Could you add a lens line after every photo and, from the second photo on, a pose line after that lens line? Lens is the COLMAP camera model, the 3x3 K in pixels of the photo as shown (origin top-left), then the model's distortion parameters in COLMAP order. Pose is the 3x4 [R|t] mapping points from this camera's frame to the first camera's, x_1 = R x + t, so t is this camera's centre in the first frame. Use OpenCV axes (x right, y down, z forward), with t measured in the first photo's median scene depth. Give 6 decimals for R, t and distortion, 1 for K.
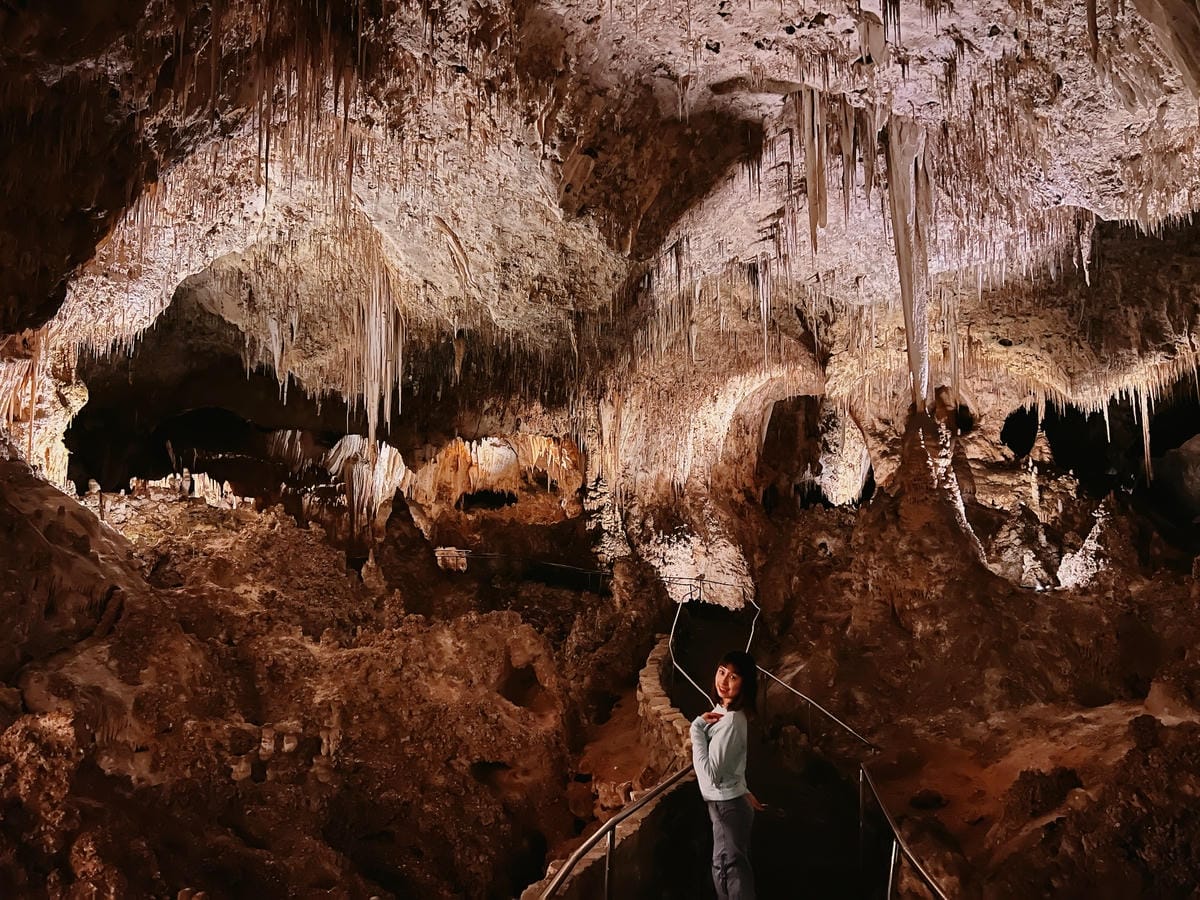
lens RADIAL K [[958.2, 0, 634.7], [0, 958.2, 451.2], [0, 0, 1]] dist [0.095607, -0.159841]
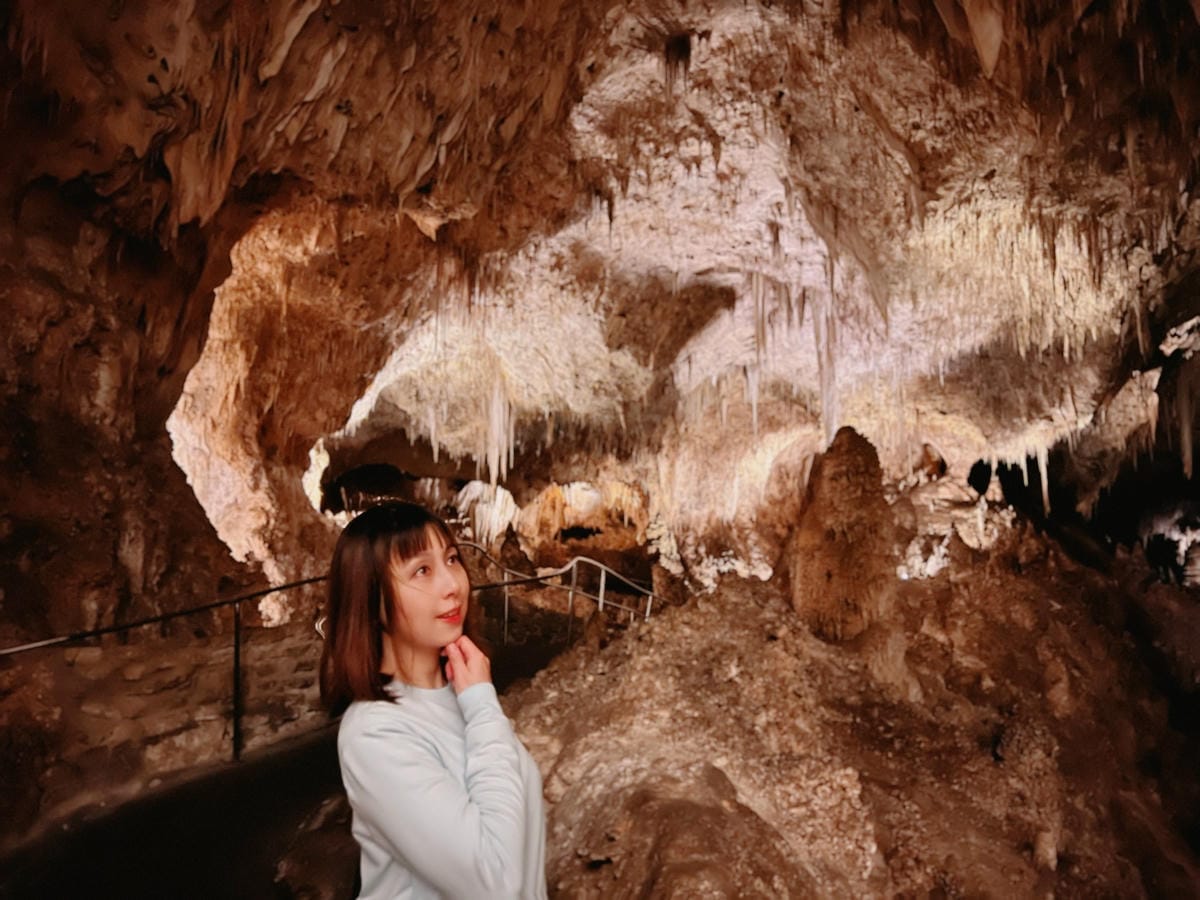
lens RADIAL K [[958.2, 0, 634.7], [0, 958.2, 451.2], [0, 0, 1]] dist [0.095607, -0.159841]
pose [[0.993973, -0.008842, -0.109266, 0.096336], [0.003684, 0.998873, -0.047318, 0.005751], [0.109561, 0.046630, 0.992886, -0.403594]]
